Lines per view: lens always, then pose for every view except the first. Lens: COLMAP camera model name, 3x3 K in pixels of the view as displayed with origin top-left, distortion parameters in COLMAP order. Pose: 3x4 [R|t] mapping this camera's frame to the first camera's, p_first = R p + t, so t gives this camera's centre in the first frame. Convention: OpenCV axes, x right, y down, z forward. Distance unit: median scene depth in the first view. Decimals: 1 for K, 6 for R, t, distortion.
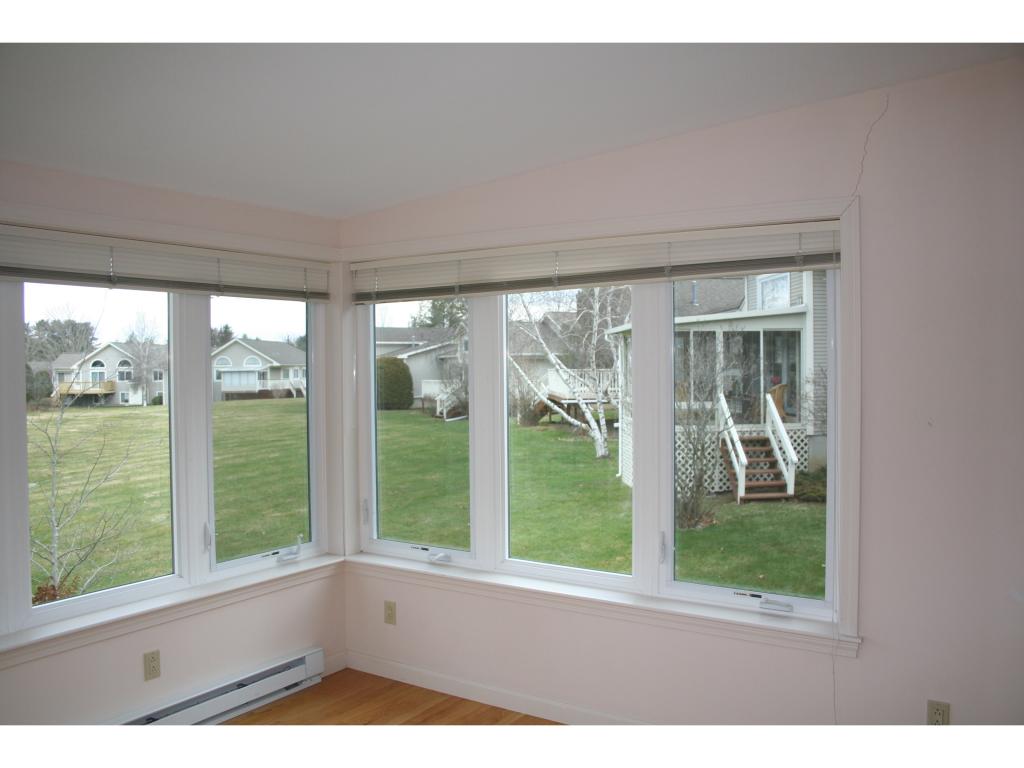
lens RADIAL K [[858.2, 0, 512.7], [0, 858.2, 377.1], [0, 0, 1]] dist [-0.133690, 0.092991]
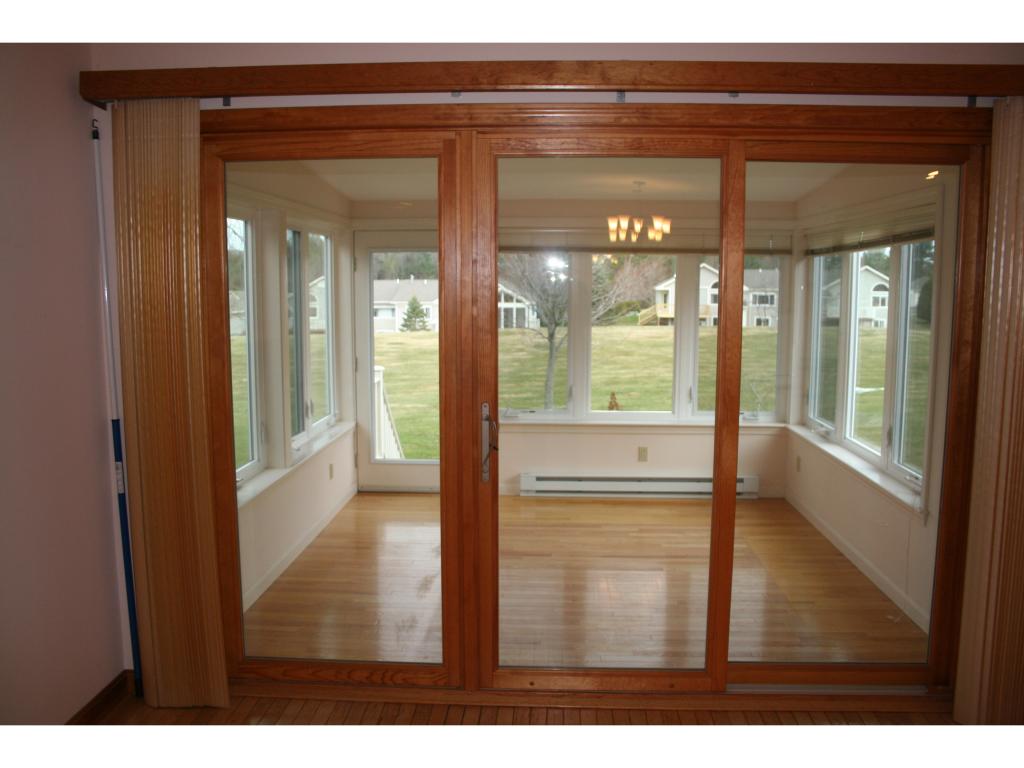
lens RADIAL K [[858.2, 0, 516.0], [0, 858.2, 382.7], [0, 0, 1]] dist [-0.133690, 0.092991]
pose [[0.506461, 0.111303, -0.855049, 0.891320], [-0.022539, 0.993004, 0.115910, -0.029897], [0.861968, -0.039432, 0.505427, -0.194653]]
